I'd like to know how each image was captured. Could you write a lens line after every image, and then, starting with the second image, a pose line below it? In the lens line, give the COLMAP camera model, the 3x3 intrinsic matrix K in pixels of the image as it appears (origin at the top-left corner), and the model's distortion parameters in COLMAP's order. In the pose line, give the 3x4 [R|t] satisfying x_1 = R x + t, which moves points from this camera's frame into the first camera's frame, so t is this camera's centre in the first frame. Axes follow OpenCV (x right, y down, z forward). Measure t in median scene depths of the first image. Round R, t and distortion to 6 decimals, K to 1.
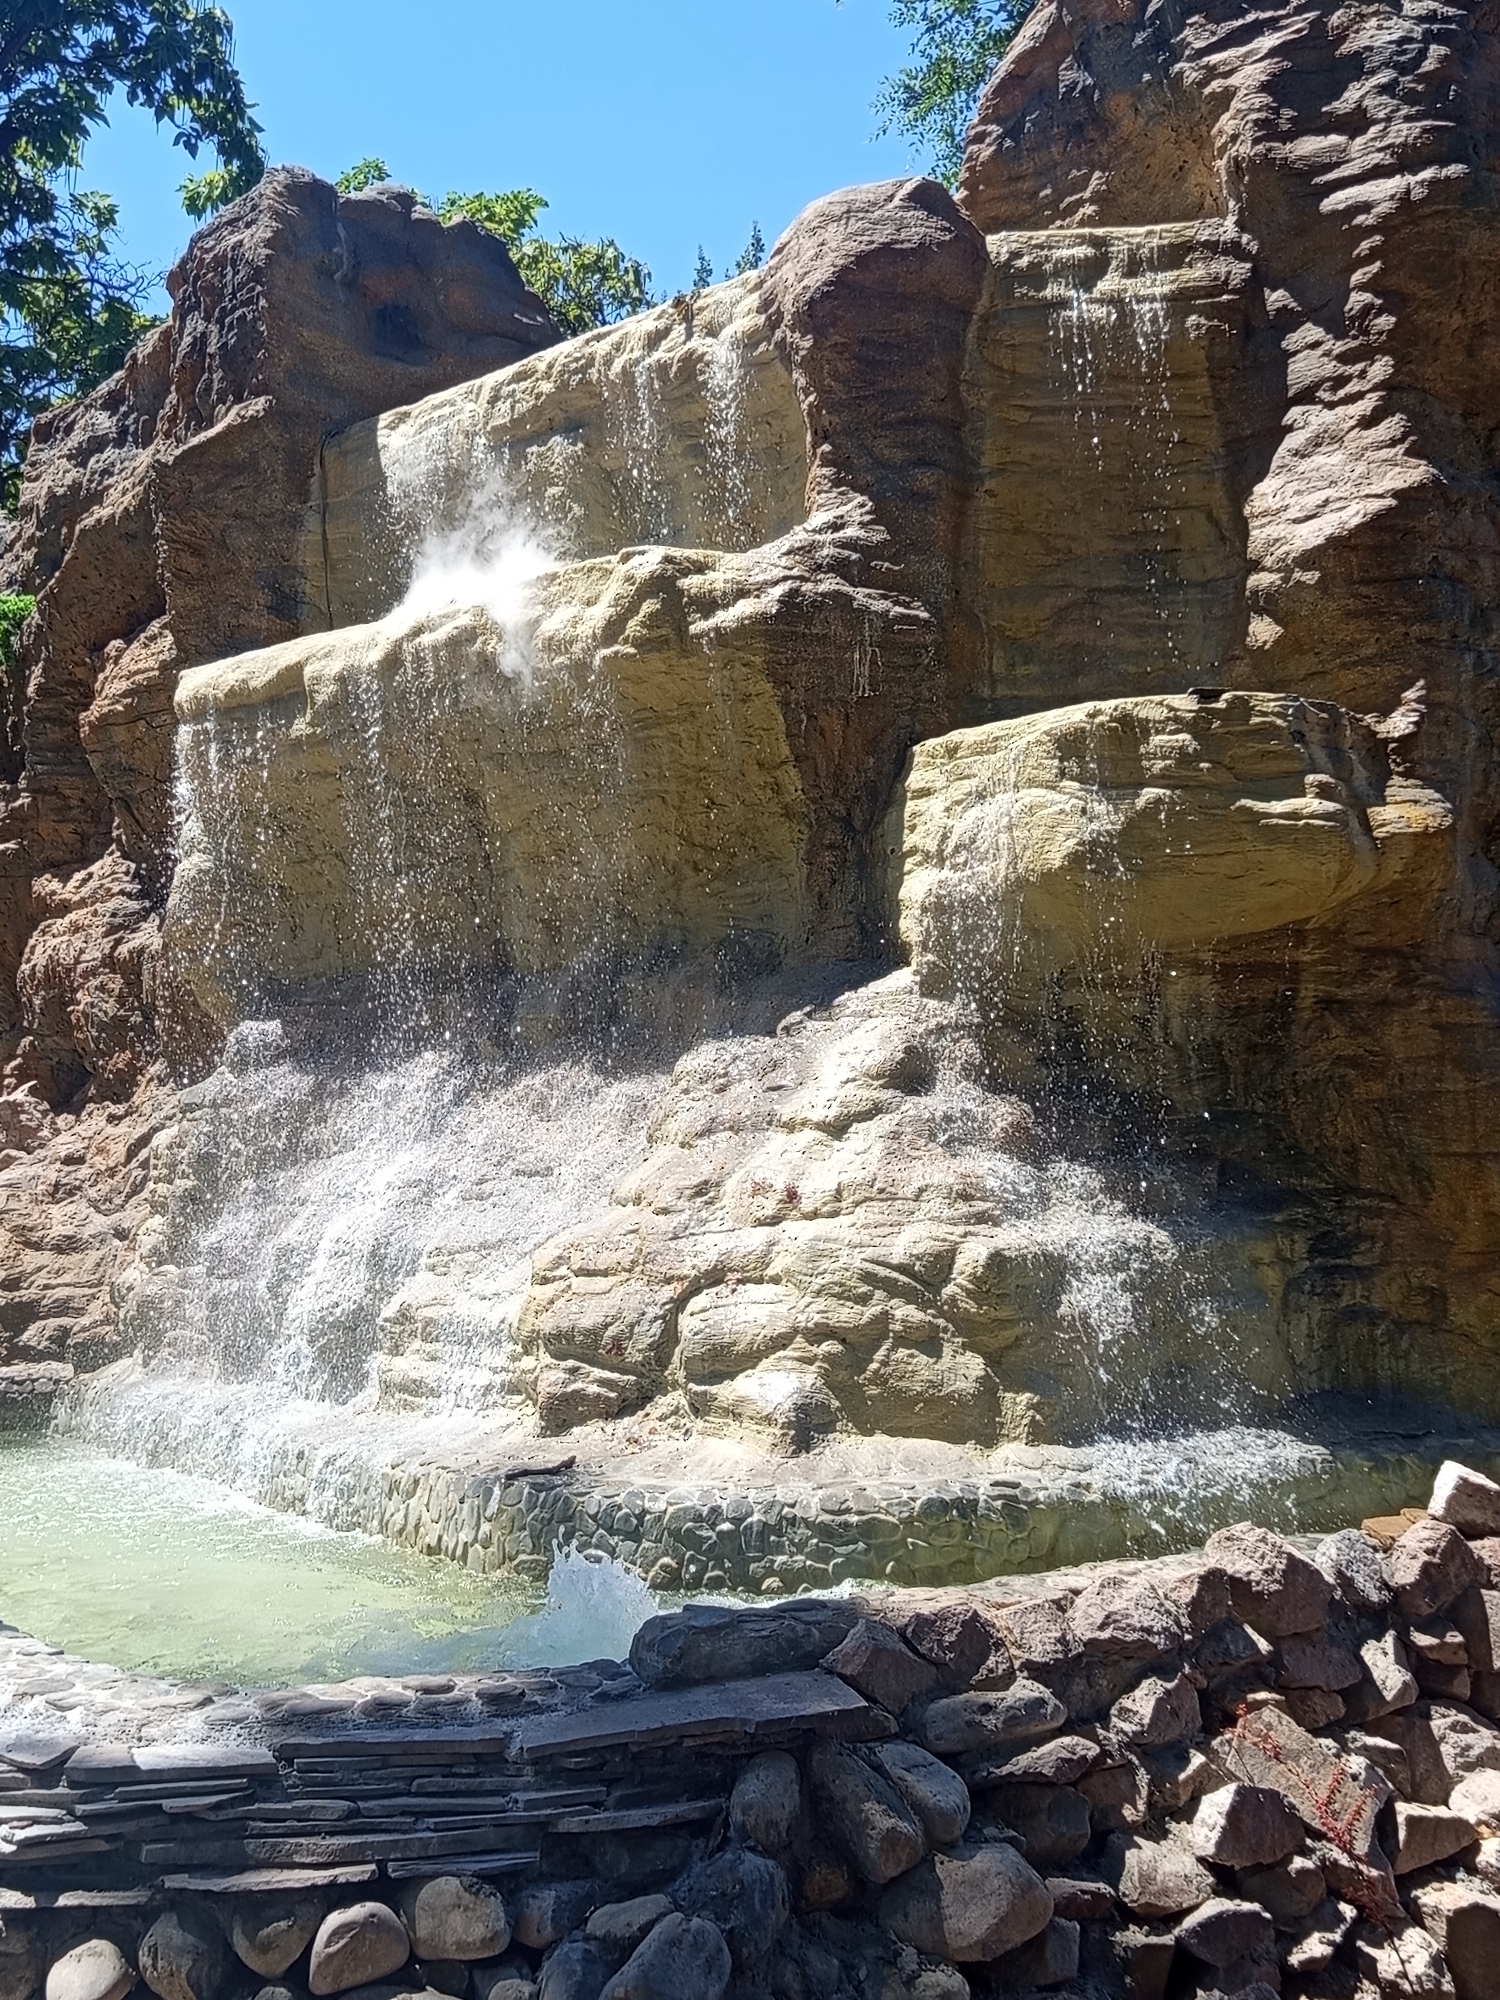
lens RADIAL K [[2343.6, 0, 693.5], [0, 2343.6, 991.3], [0, 0, 1]] dist [0.090916, 0.000000]
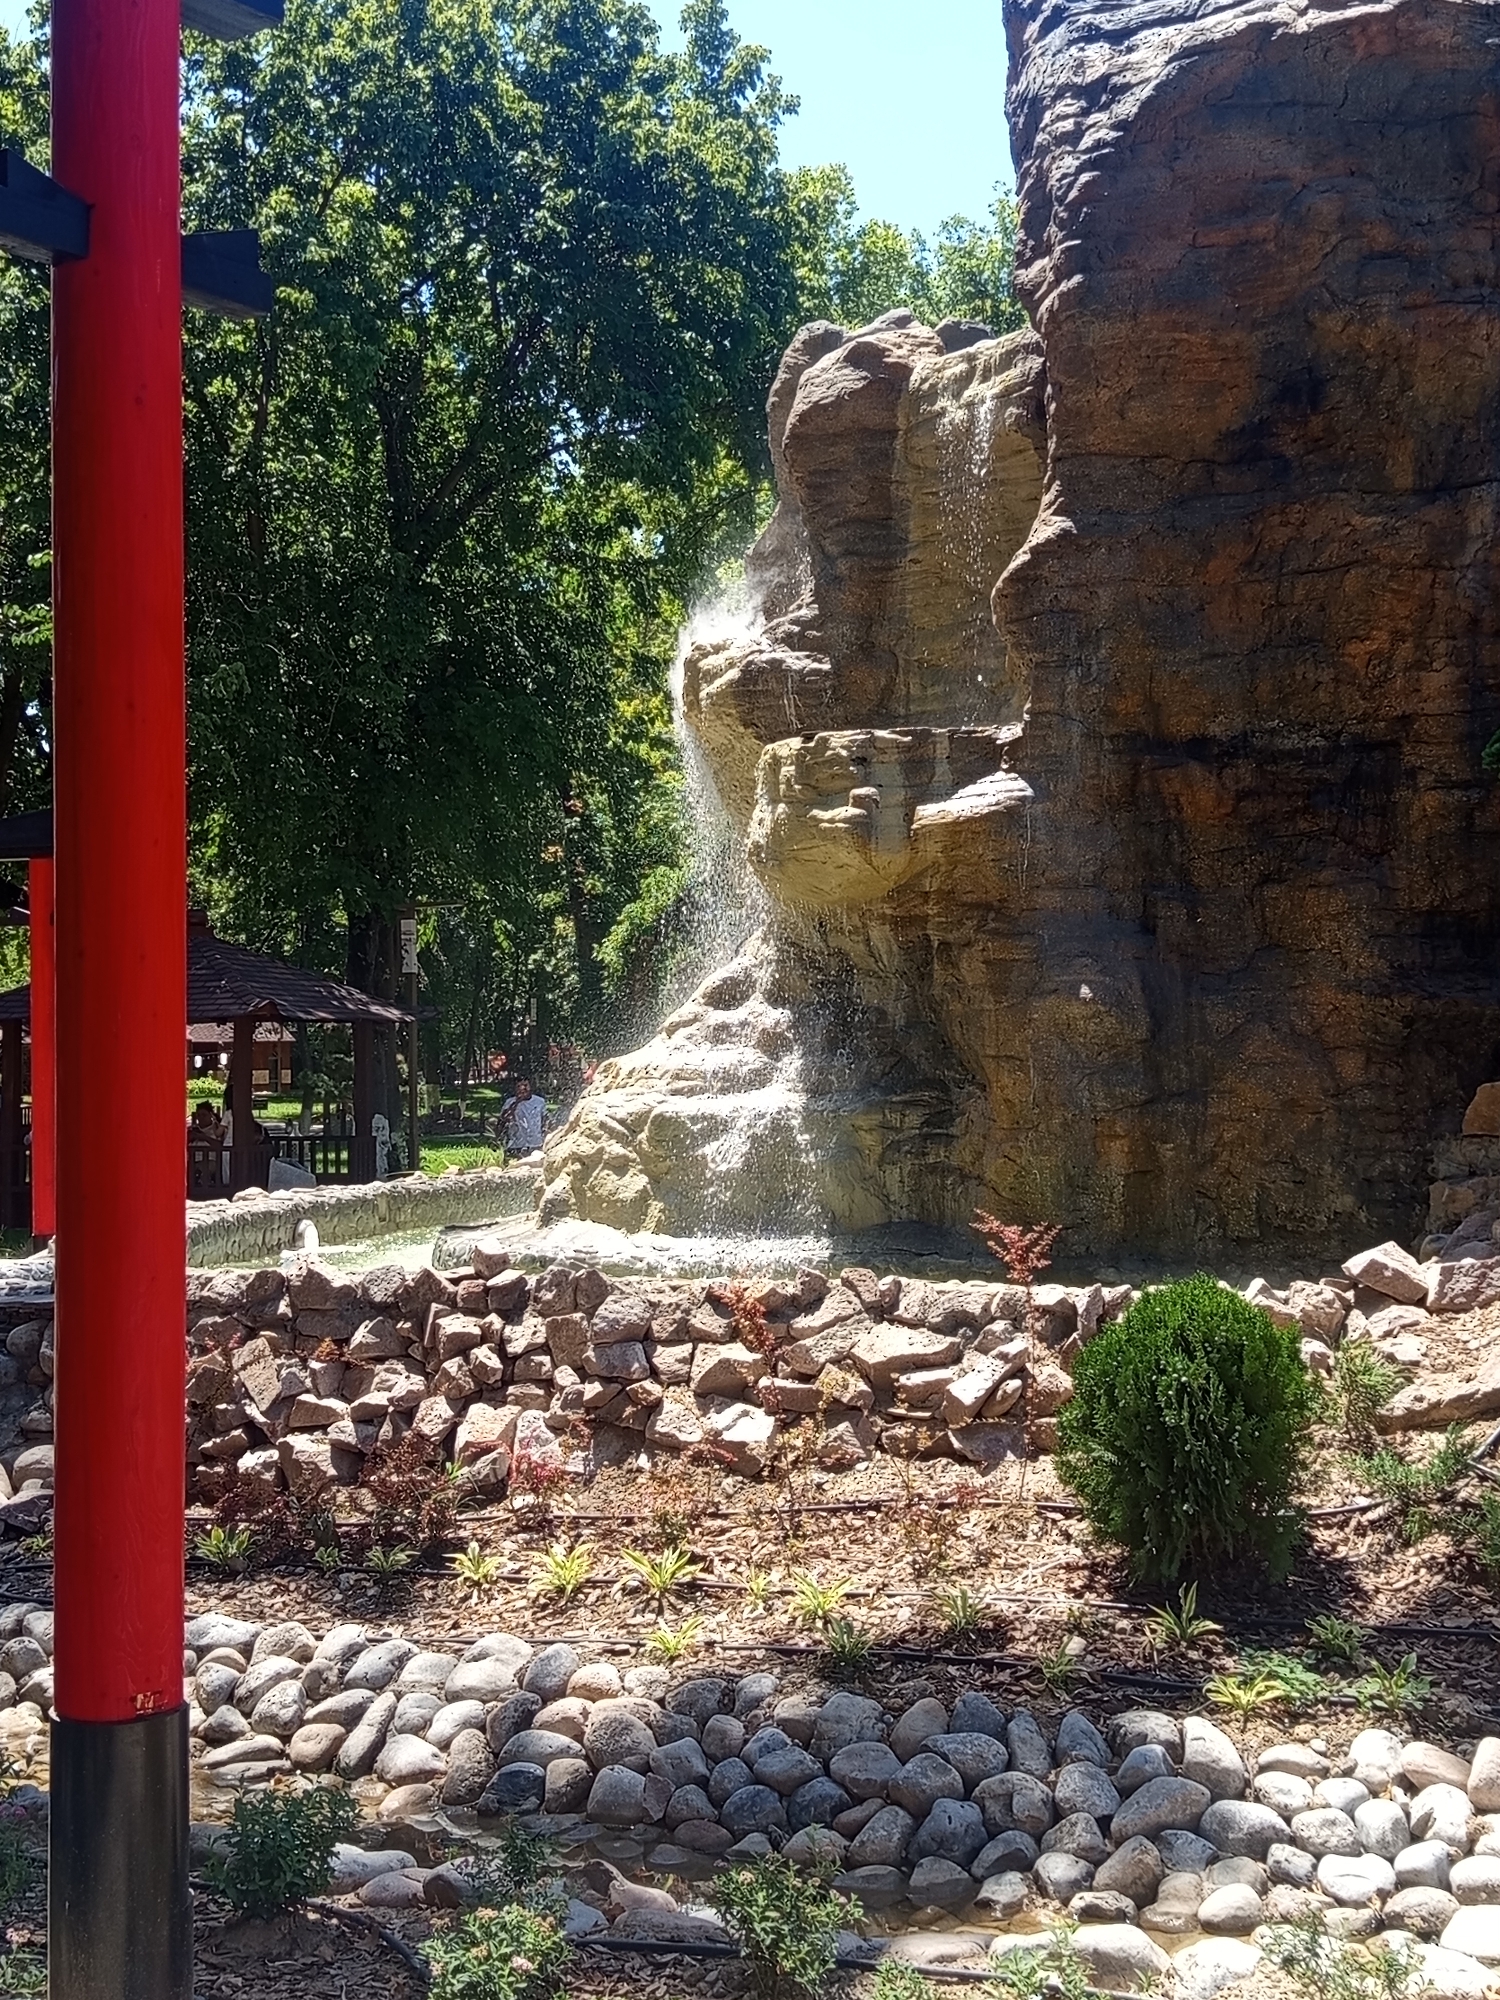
lens RADIAL K [[2387.0, 0, 743.4], [0, 2387.0, 993.5], [0, 0, 1]] dist [0.065444, 0.000000]
pose [[0.663039, 0.005702, -0.748563, 1.142771], [0.060016, 0.996347, 0.060749, -0.053550], [0.746175, -0.085205, 0.660275, -0.011715]]
